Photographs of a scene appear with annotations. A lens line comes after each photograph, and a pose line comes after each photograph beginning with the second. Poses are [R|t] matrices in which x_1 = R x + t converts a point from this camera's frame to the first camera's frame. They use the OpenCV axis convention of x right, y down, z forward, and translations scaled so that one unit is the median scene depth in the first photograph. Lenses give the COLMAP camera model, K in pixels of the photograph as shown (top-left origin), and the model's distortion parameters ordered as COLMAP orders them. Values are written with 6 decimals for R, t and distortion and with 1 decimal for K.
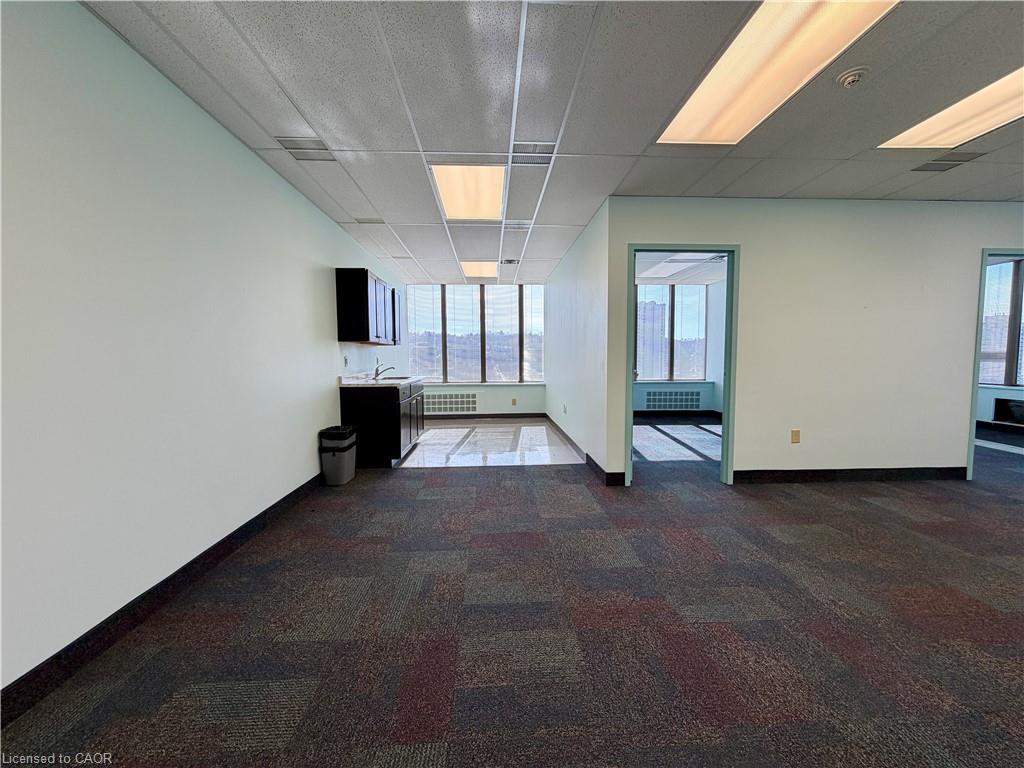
lens RADIAL K [[410.6, 0, 511.6], [0, 410.6, 384.4], [0, 0, 1]] dist [0.002602, 0.000313]
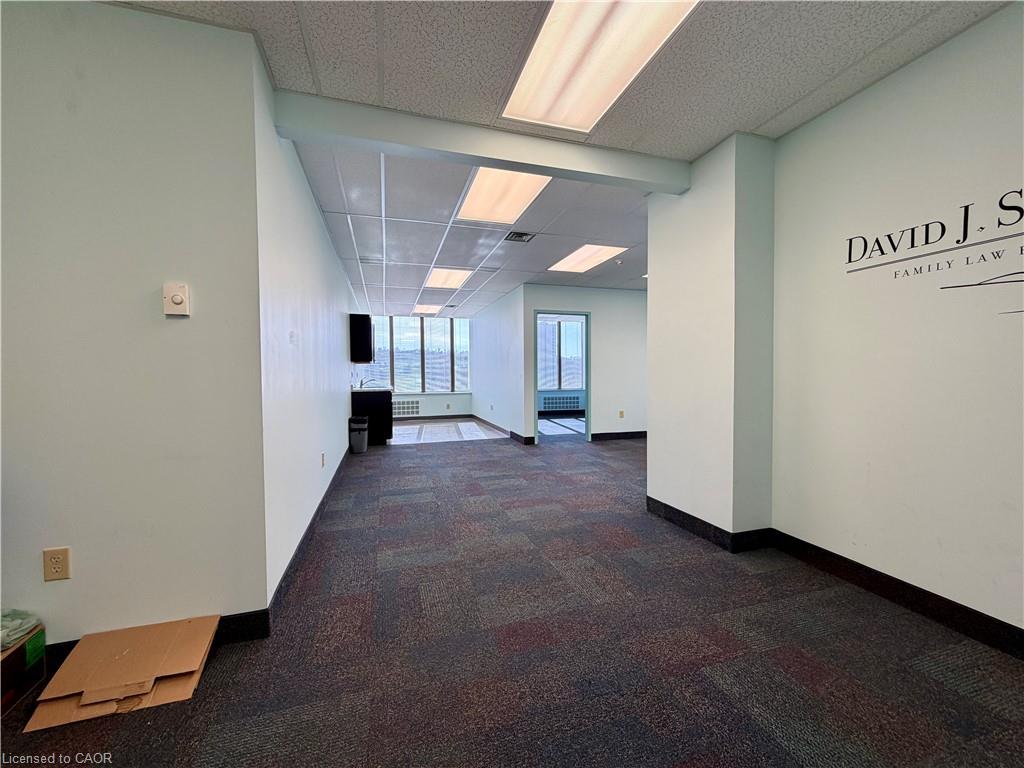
lens RADIAL K [[410.6, 0, 511.9], [0, 410.6, 381.7], [0, 0, 1]] dist [0.002602, 0.000313]
pose [[0.969474, -0.007329, 0.245086, -0.156682], [0.018793, 0.998834, -0.044468, 0.034050], [-0.244474, 0.047716, 0.968481, -0.440496]]
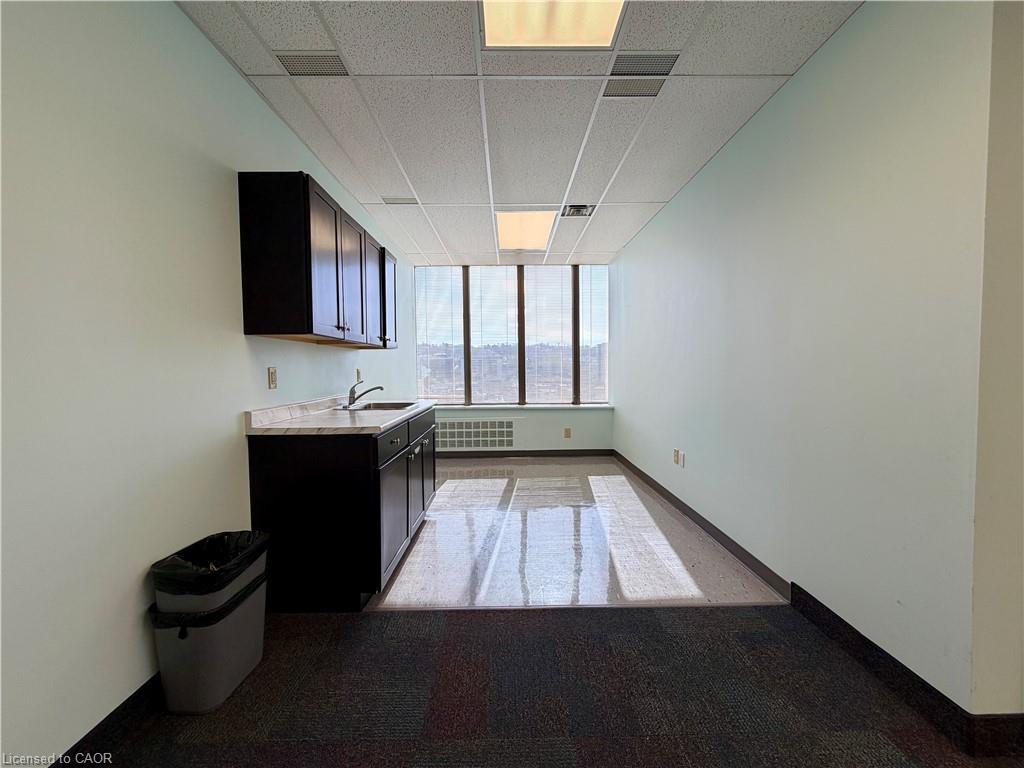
lens RADIAL K [[410.6, 0, 509.1], [0, 410.6, 381.5], [0, 0, 1]] dist [0.002602, 0.000313]
pose [[0.998856, -0.002424, -0.047753, -0.078197], [0.000782, 0.999409, -0.034379, -0.026705], [0.047808, 0.034303, 0.998267, 0.404307]]
